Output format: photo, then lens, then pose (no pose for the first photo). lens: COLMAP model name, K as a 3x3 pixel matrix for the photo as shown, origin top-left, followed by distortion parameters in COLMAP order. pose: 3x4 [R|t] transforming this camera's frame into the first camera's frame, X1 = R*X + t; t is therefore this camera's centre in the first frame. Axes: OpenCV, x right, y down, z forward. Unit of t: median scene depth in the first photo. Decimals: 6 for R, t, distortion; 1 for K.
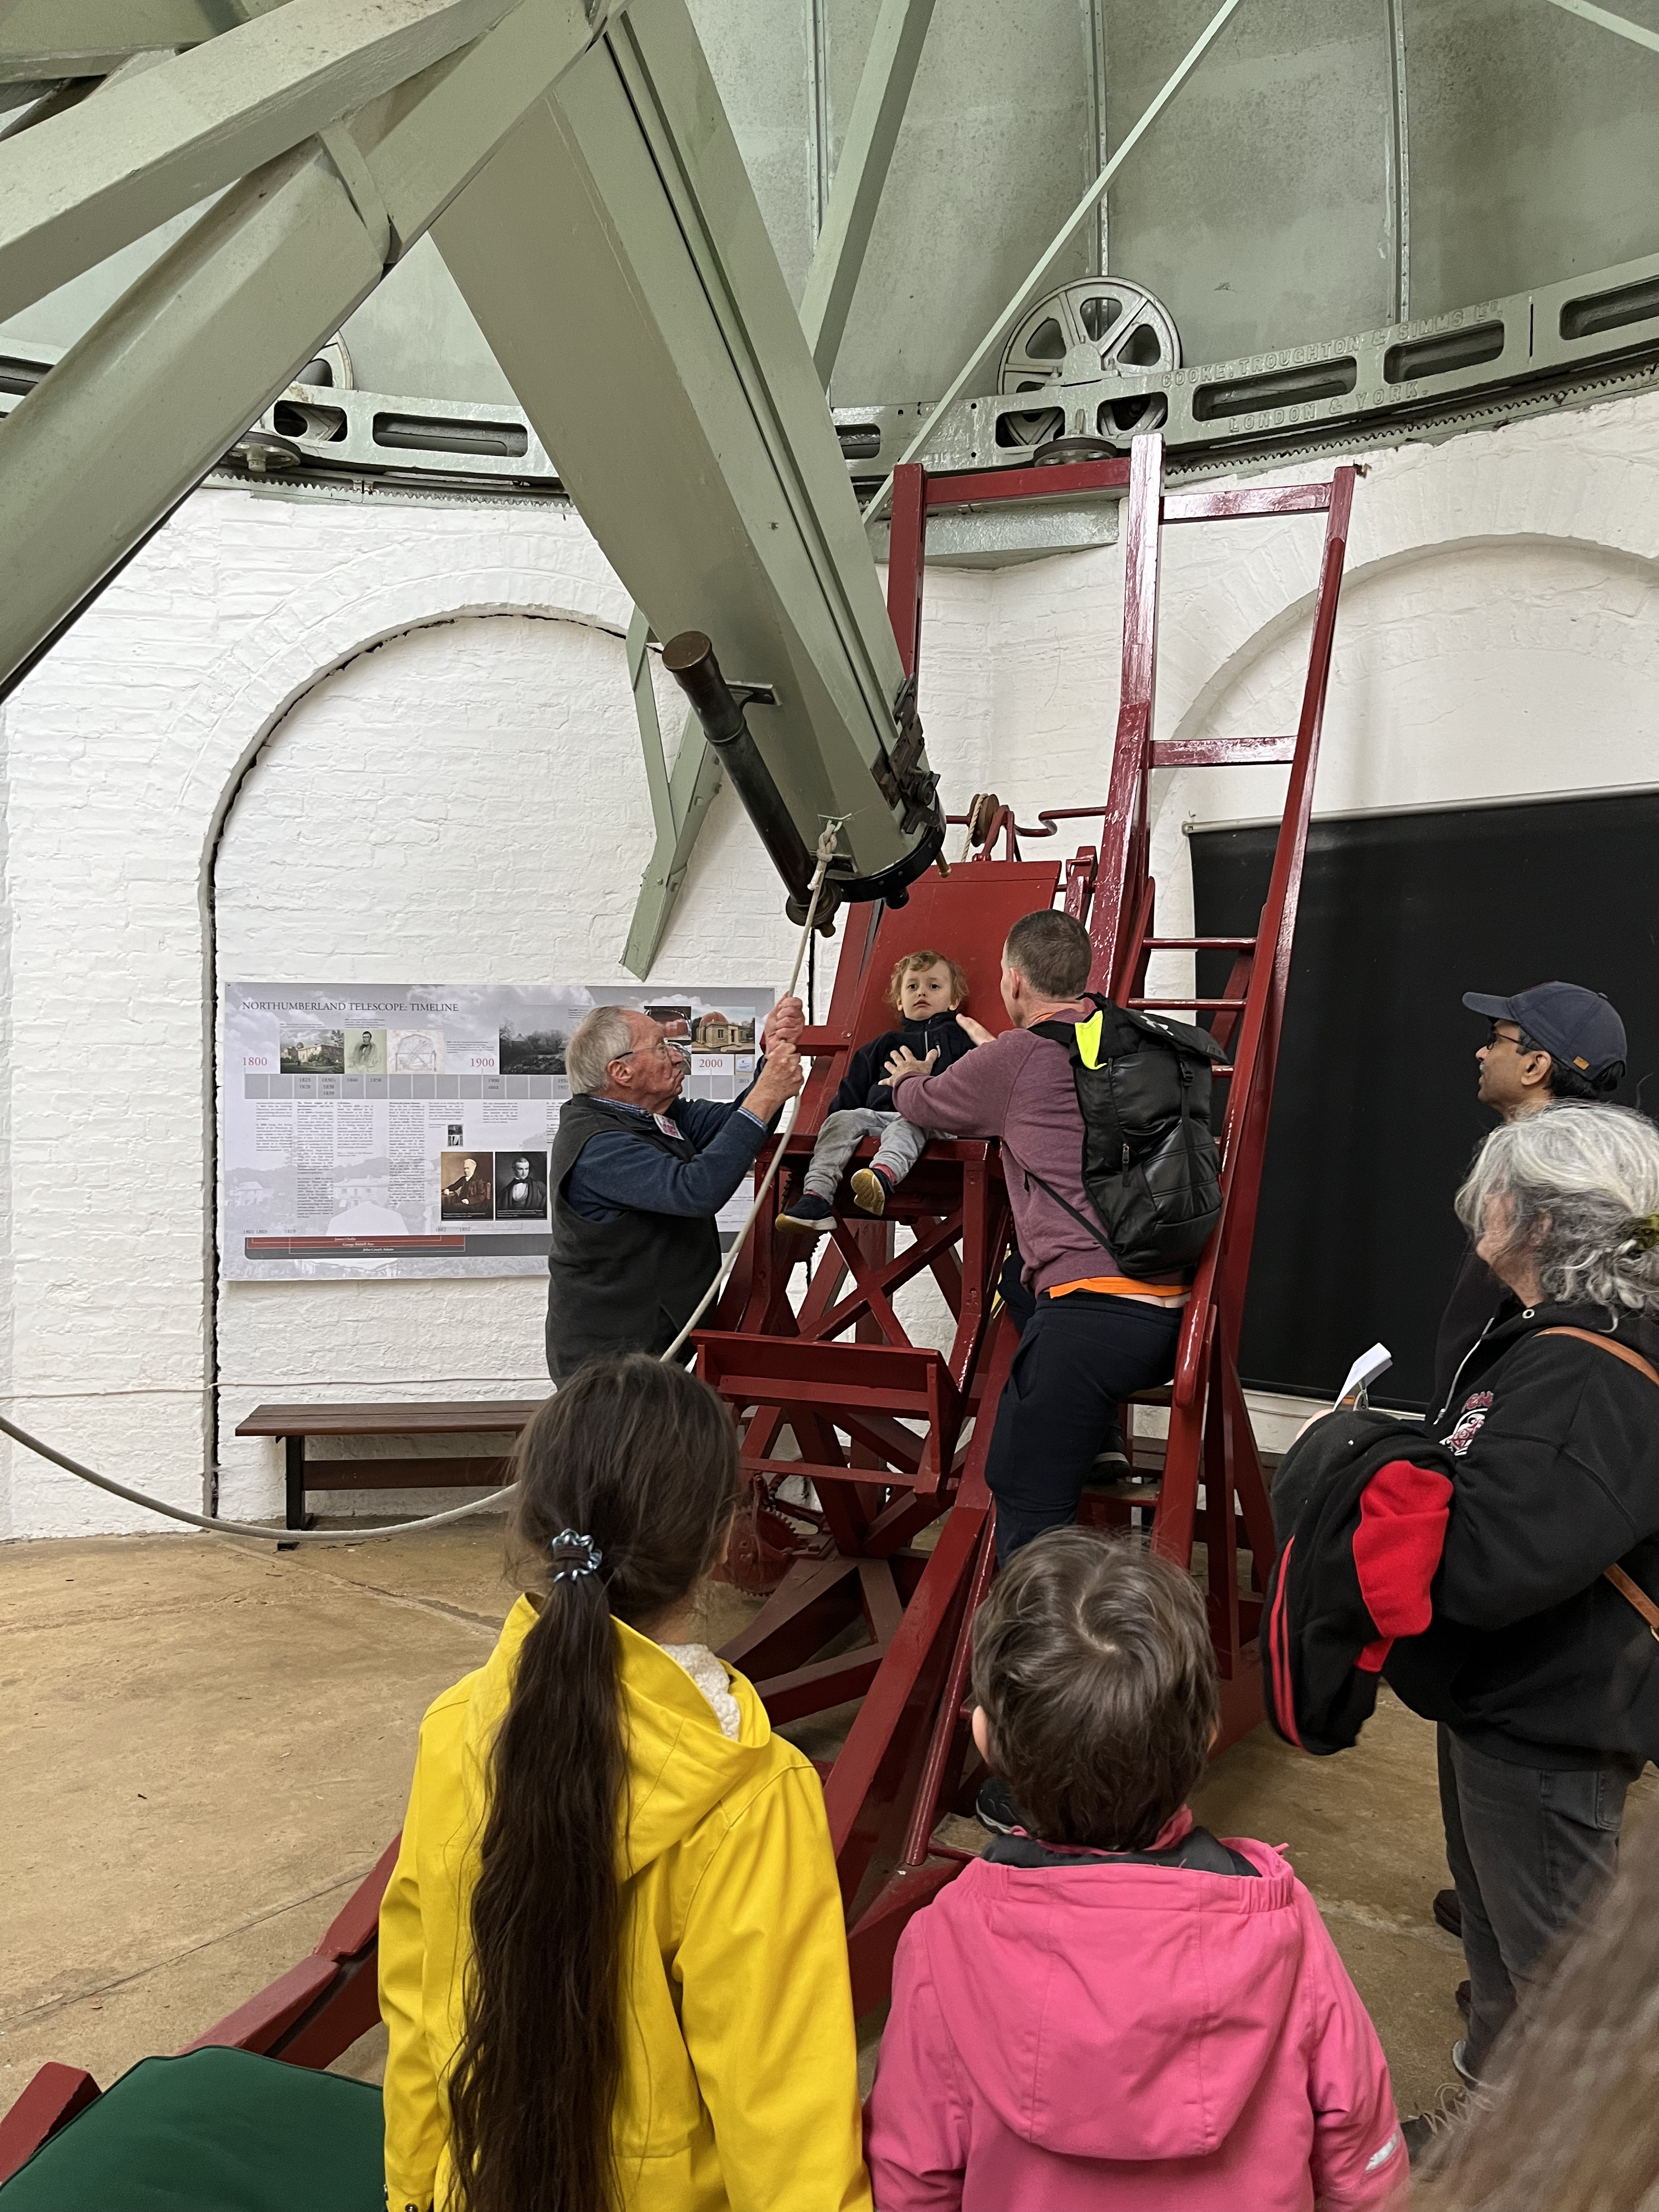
lens RADIAL K [[1677.3, 0, 832.3], [0, 1677.3, 1109.9], [0, 0, 1]] dist [0.055472, -0.071356]
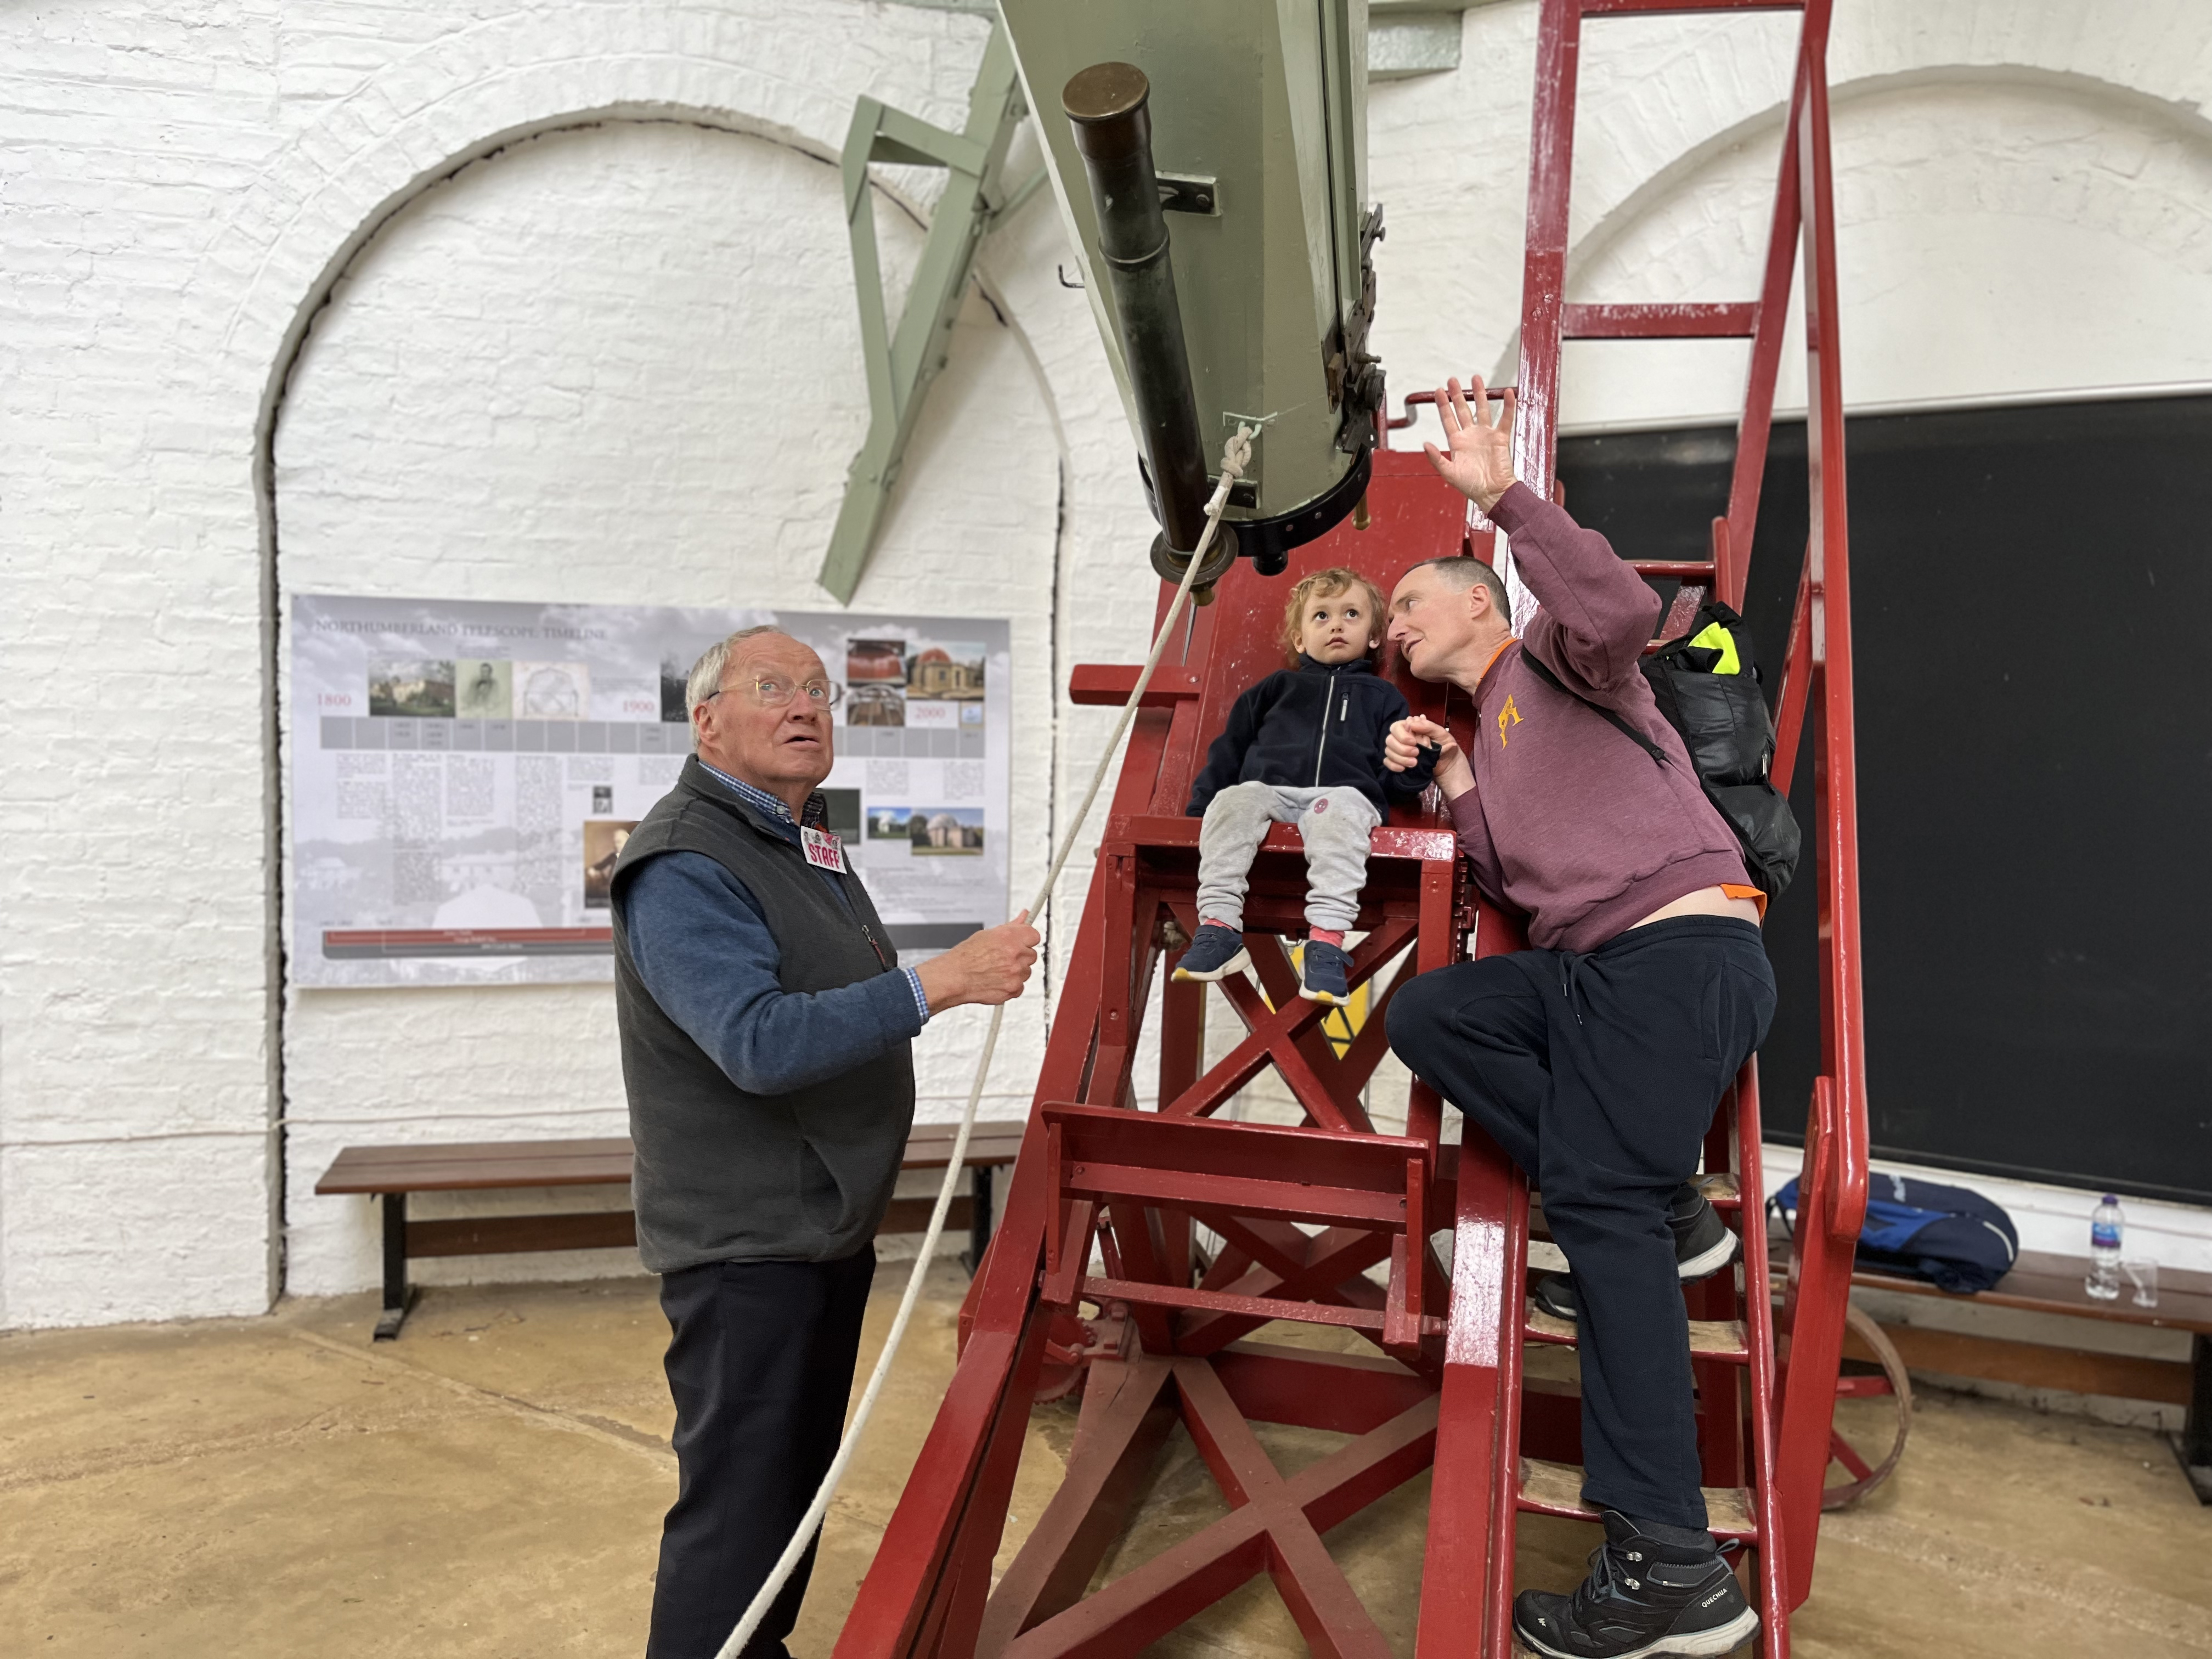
lens RADIAL K [[1677.3, 0, 1093.9], [0, 1677.3, 837.8], [0, 0, 1]] dist [0.055472, -0.071356]
pose [[0.992788, 0.007126, 0.119670, -0.095147], [-0.012961, 0.998761, 0.048052, -0.007950], [-0.119180, -0.049256, 0.991650, 0.206250]]
